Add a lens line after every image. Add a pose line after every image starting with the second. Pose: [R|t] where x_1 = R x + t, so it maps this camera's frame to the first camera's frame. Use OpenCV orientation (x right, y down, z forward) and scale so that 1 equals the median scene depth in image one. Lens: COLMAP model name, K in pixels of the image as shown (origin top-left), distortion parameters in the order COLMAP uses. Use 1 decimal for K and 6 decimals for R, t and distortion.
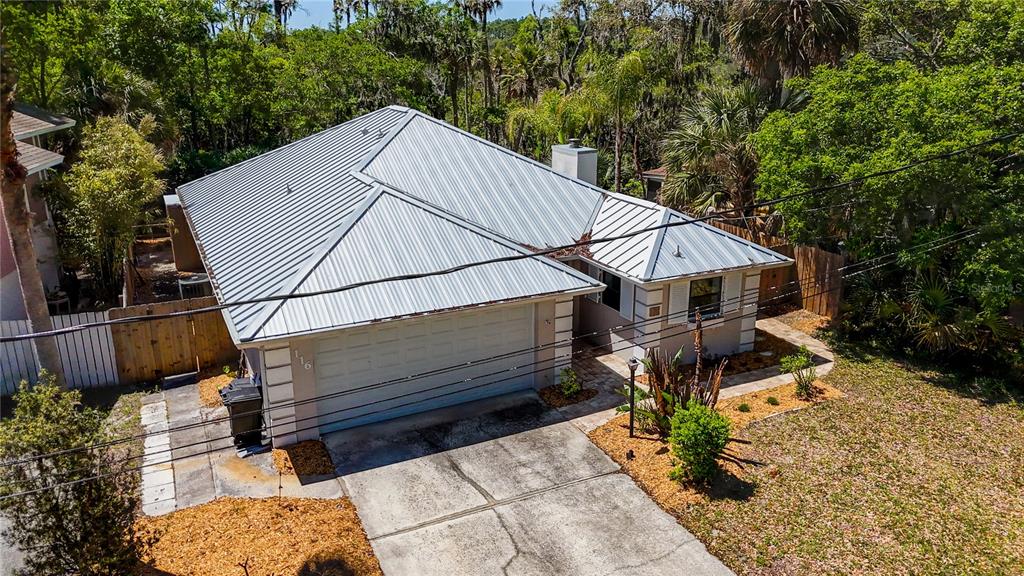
lens RADIAL K [[754.5, 0, 512.0], [0, 754.5, 288.0], [0, 0, 1]] dist [0.082708, -0.089712]
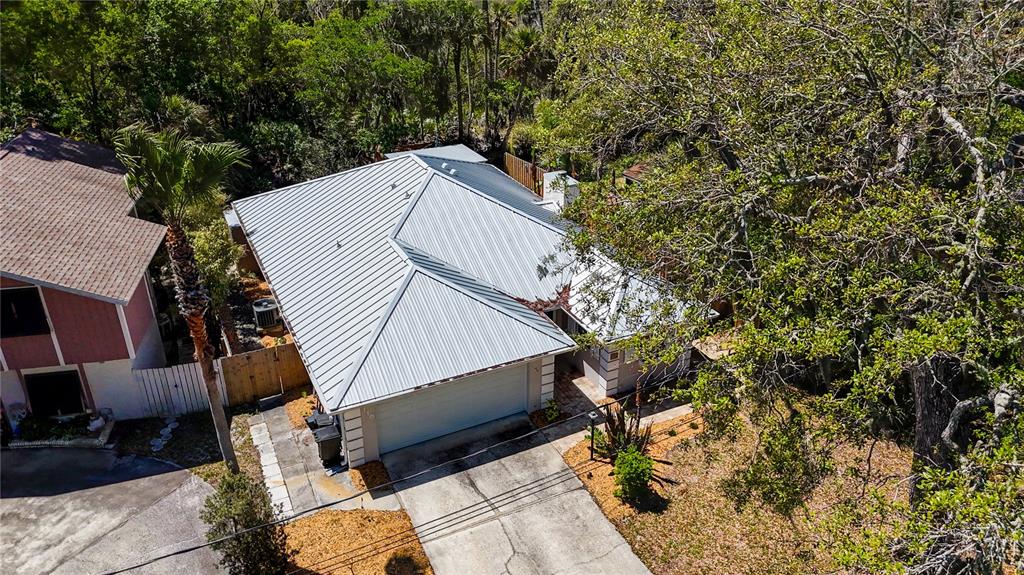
lens RADIAL K [[754.5, 0, 512.0], [0, 754.5, 287.5], [0, 0, 1]] dist [0.082708, -0.089712]
pose [[0.999986, 0.002658, 0.004514, -0.004920], [-0.003365, 0.986355, 0.164599, -0.381321], [-0.004015, -0.164612, 0.986350, -0.401975]]
